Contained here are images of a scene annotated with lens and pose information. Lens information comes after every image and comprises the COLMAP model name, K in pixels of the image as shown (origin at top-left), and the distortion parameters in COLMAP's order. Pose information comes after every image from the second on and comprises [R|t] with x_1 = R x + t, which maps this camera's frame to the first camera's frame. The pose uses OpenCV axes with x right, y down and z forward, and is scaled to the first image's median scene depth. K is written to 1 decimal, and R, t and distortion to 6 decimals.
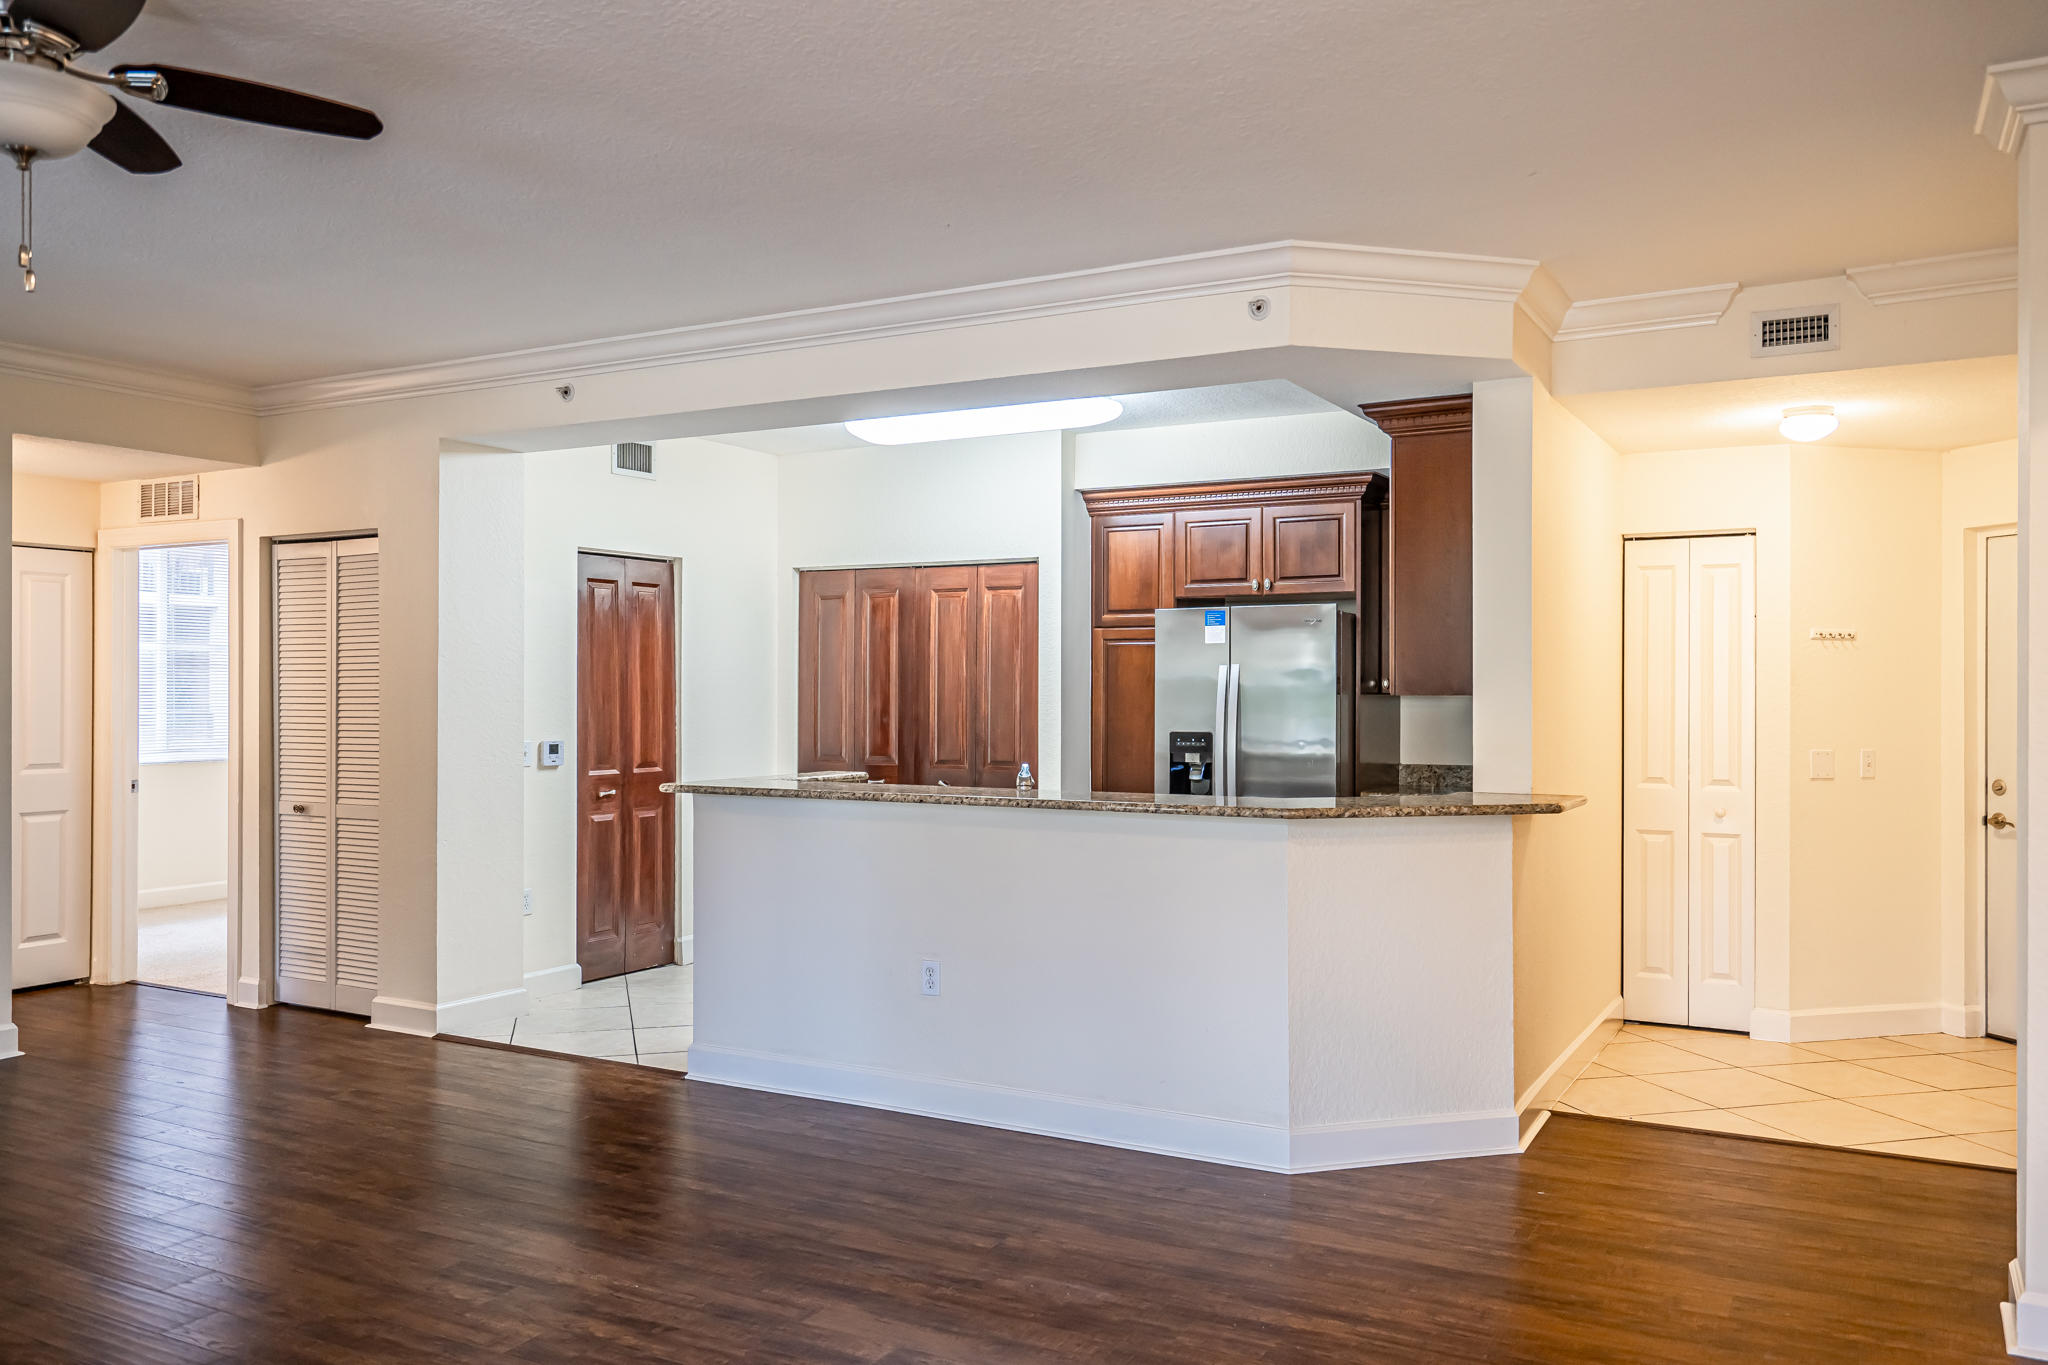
lens RADIAL K [[1555.9, 0, 1024.1], [0, 1555.9, 692.5], [0, 0, 1]] dist [0.007050, -0.001355]
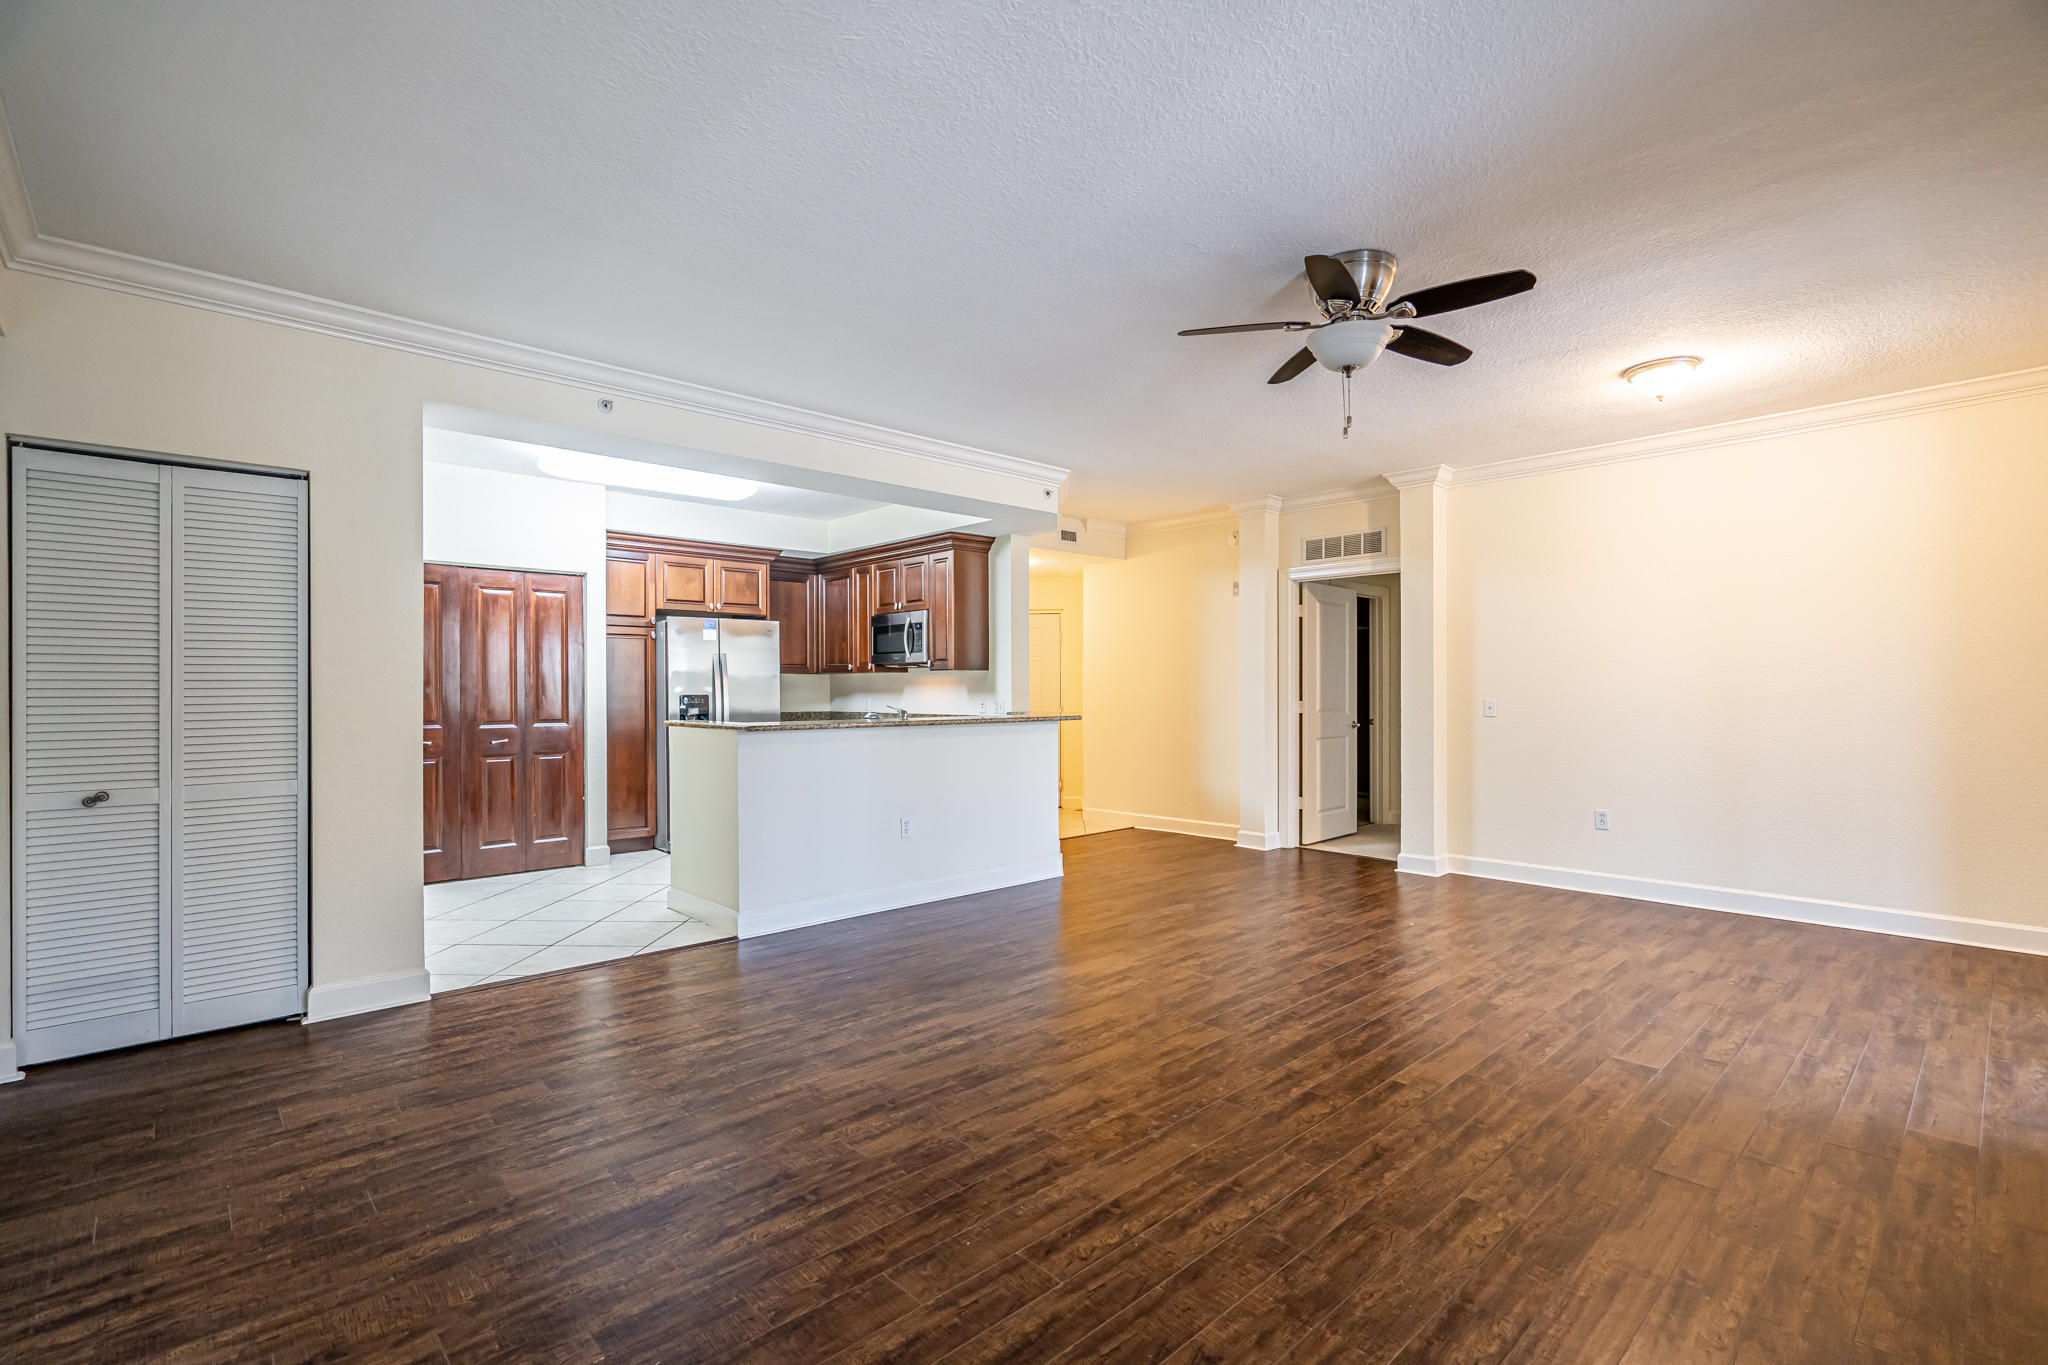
lens RADIAL K [[921.4, 0, 1025.6], [0, 921.4, 694.1], [0, 0, 1]] dist [-0.002850, 0.001277]
pose [[0.309060, -0.007934, 0.951010, -0.702564], [0.002200, 0.999968, 0.007627, 0.018667], [-0.951040, -0.000265, 0.309067, 0.387378]]
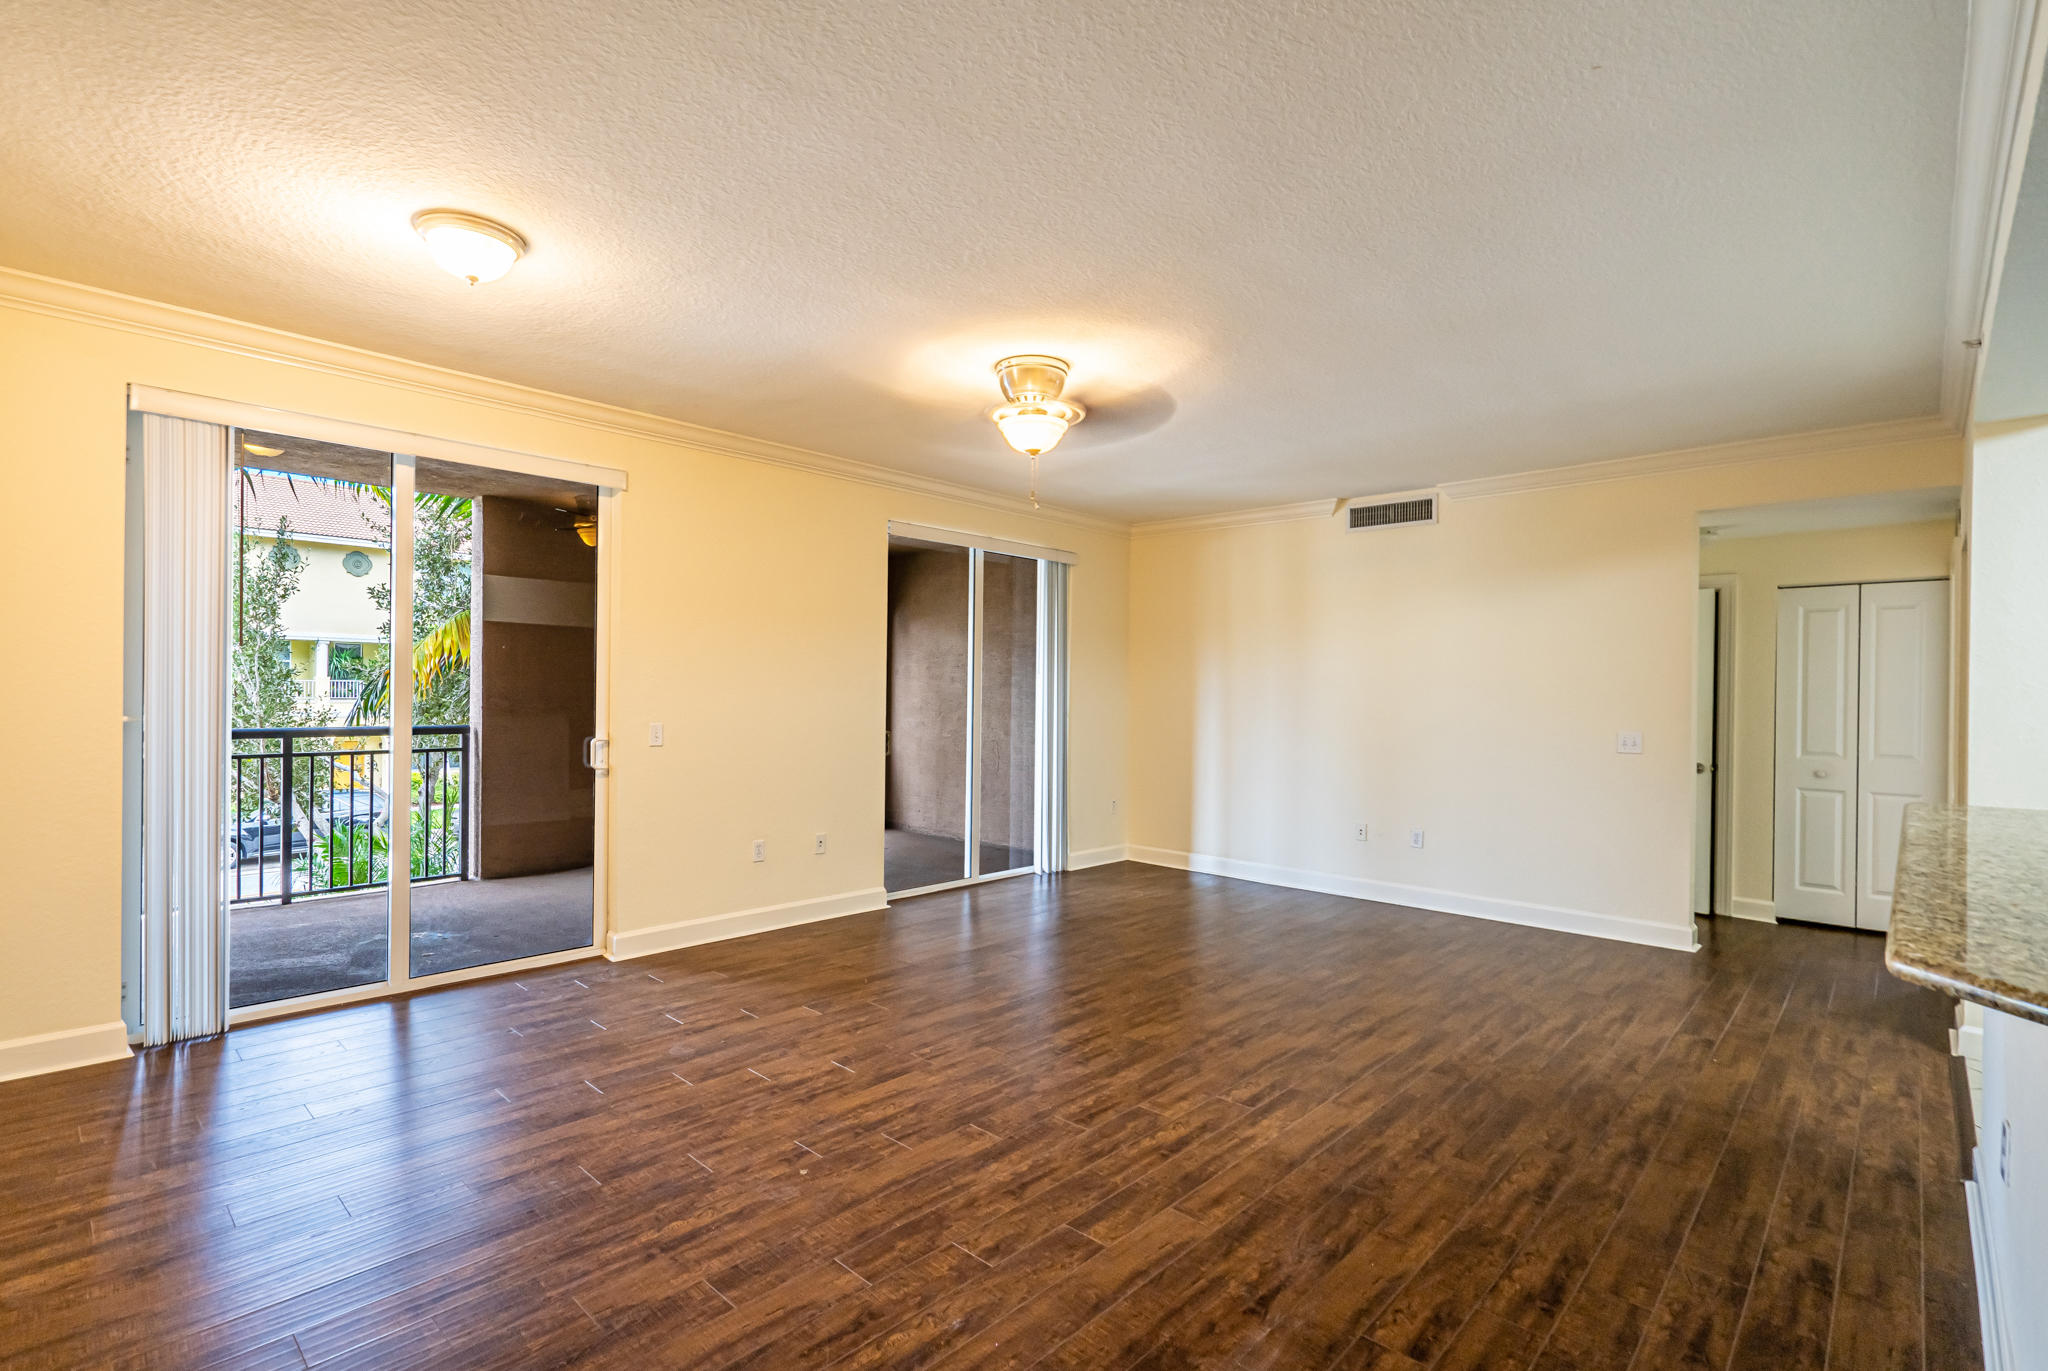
lens RADIAL K [[956.5, 0, 1011.5], [0, 956.5, 692.5], [0, 0, 1]] dist [-0.003397, -0.000073]
pose [[-0.246370, -0.003571, -0.969169, 0.281867], [-0.012390, 0.999923, -0.000535, 0.005170], [0.969097, 0.011876, -0.246395, 0.498545]]
